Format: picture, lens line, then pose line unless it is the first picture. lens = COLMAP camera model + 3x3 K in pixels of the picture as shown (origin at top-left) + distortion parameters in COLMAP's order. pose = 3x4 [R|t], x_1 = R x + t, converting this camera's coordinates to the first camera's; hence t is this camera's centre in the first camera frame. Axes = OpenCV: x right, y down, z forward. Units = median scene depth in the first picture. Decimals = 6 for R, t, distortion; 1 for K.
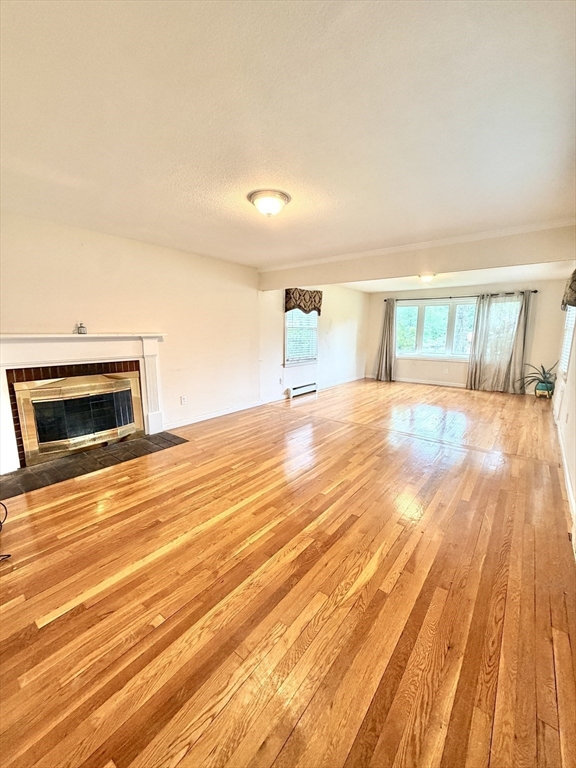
lens RADIAL K [[307.2, 0, 288.0], [0, 307.2, 384.0], [0, 0, 1]] dist [0.001688, 0.000191]
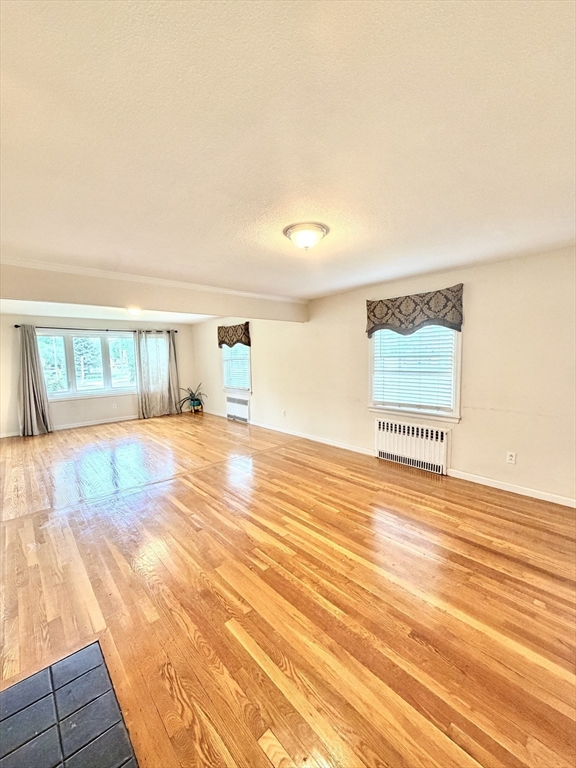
lens RADIAL K [[307.2, 0, 288.0], [0, 307.2, 384.0], [0, 0, 1]] dist [0.001688, 0.000191]
pose [[0.172787, -0.097920, 0.980080, -0.772409], [0.192971, 0.979128, 0.063805, -0.161520], [-0.965871, 0.178102, 0.188076, 0.712954]]
